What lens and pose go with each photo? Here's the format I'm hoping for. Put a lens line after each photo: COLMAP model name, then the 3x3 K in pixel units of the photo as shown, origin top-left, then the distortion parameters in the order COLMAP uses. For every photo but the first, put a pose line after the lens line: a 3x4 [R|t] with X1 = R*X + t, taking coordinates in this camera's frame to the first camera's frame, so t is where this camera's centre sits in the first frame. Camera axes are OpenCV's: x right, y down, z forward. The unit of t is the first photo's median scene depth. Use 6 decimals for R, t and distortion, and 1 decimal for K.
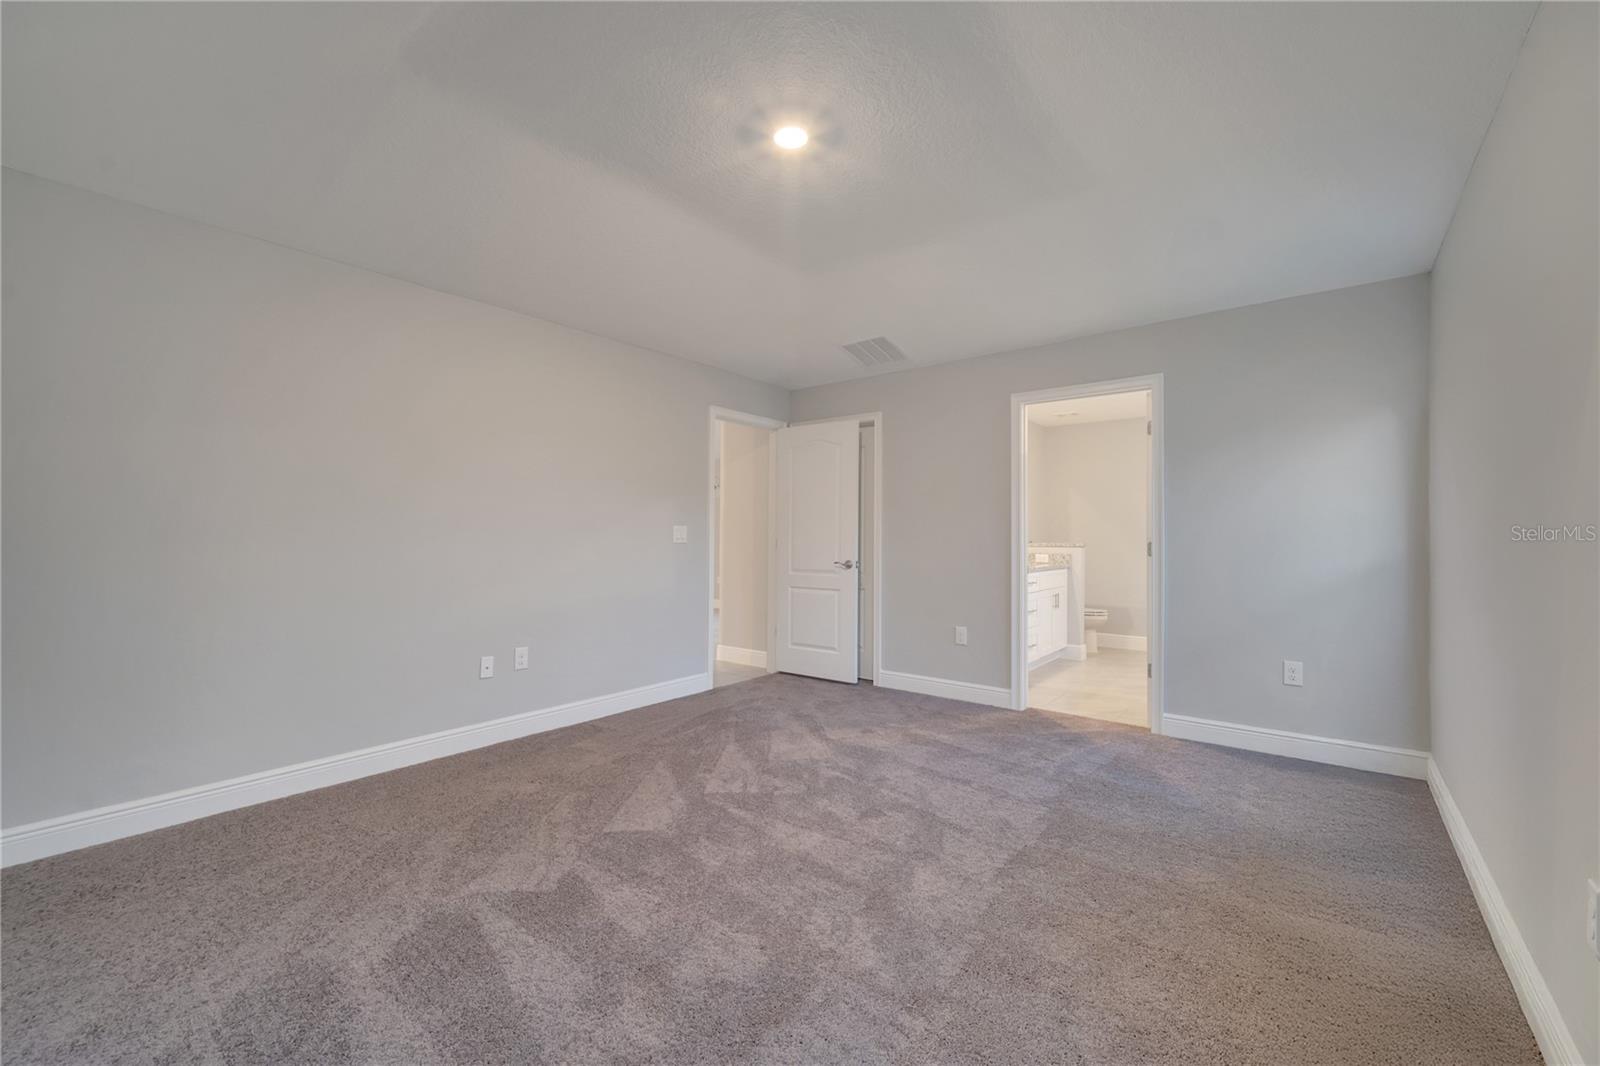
lens RADIAL K [[651.8, 0, 794.5], [0, 651.8, 540.9], [0, 0, 1]] dist [0.003538, -0.000123]
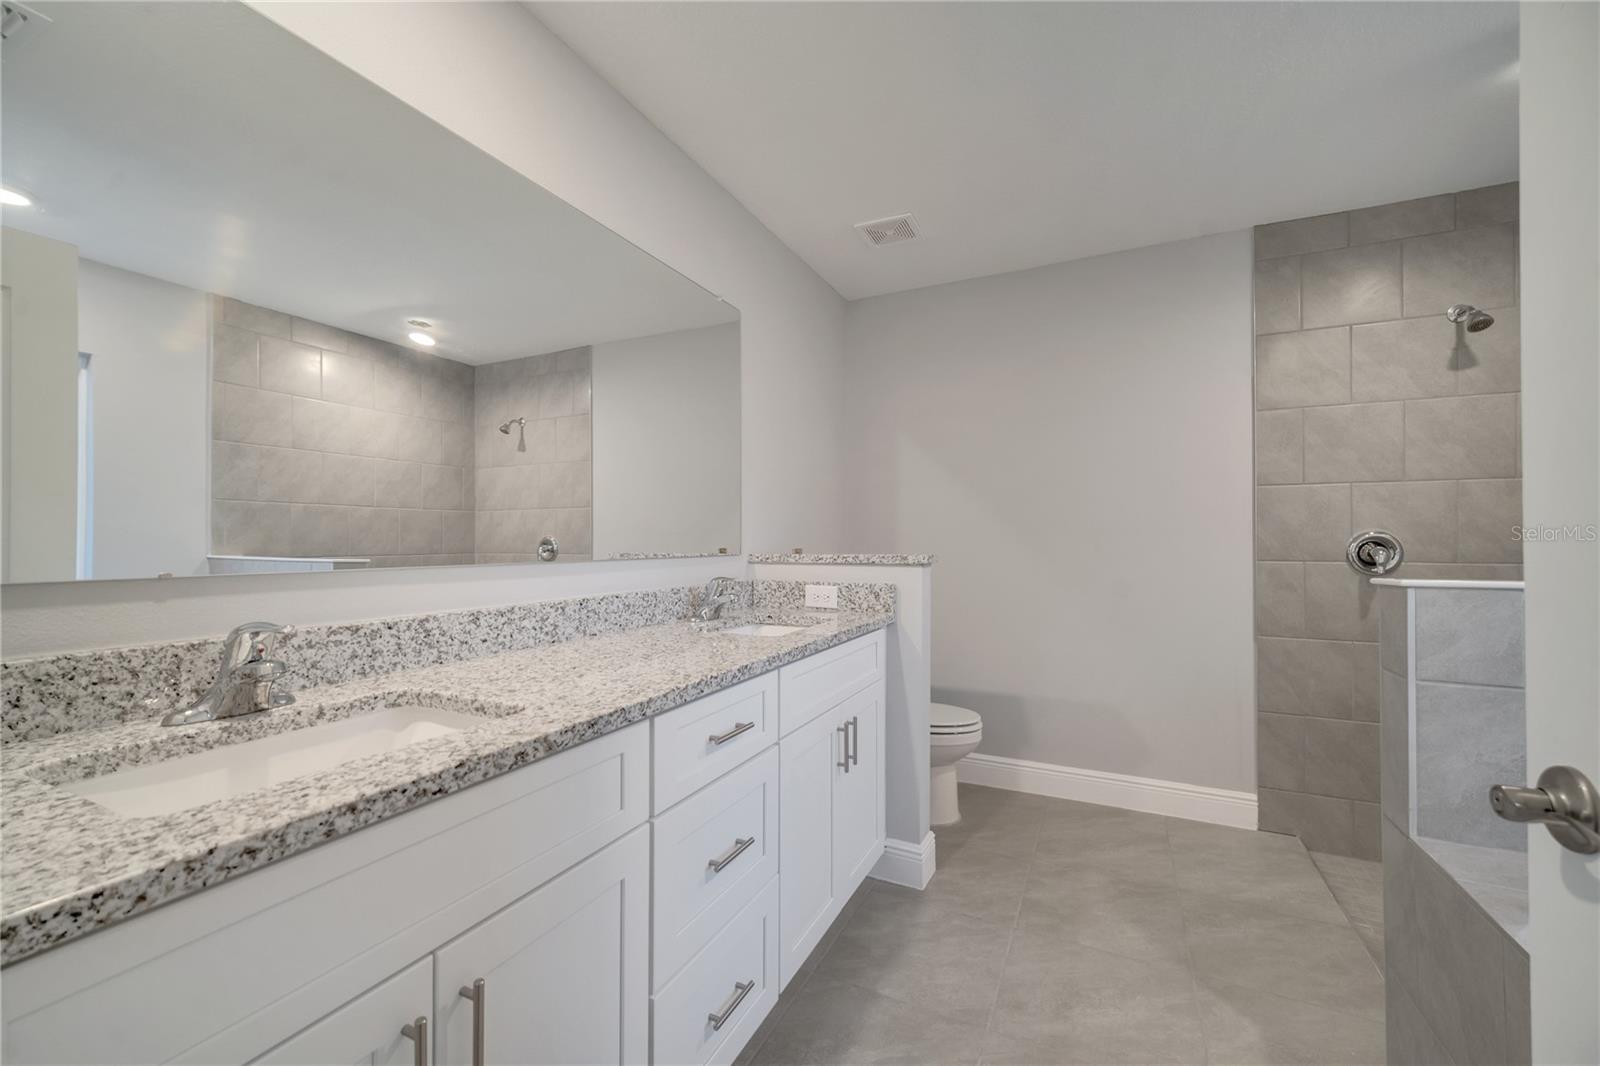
lens RADIAL K [[651.8, 0, 794.5], [0, 651.8, 540.9], [0, 0, 1]] dist [0.003538, -0.000123]
pose [[0.976248, -0.003811, 0.216622, 0.292202], [0.004325, 0.999989, -0.001898, -0.003754], [-0.216613, 0.002790, 0.976254, 0.662074]]
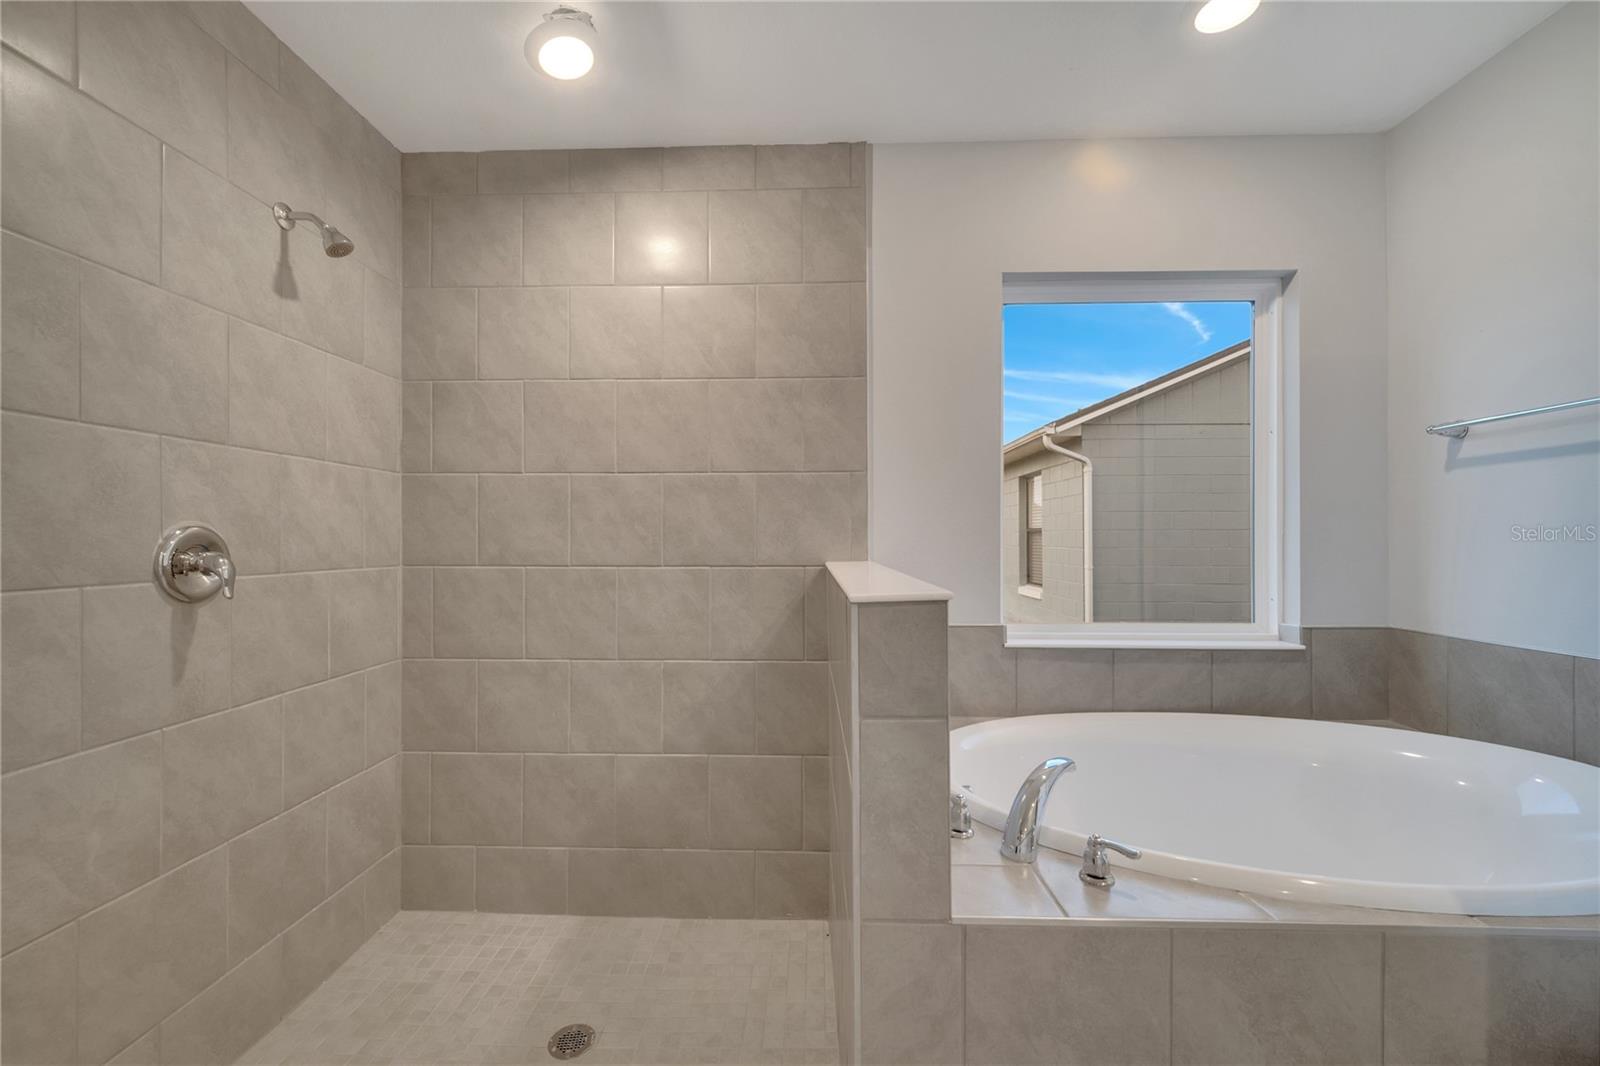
lens RADIAL K [[651.8, 0, 794.5], [0, 651.8, 540.9], [0, 0, 1]] dist [0.003538, -0.000123]
pose [[-0.599249, -0.005550, 0.800543, 0.373773], [0.001919, 0.999963, 0.008369, -0.004540], [-0.800560, 0.006552, -0.599217, 0.849208]]
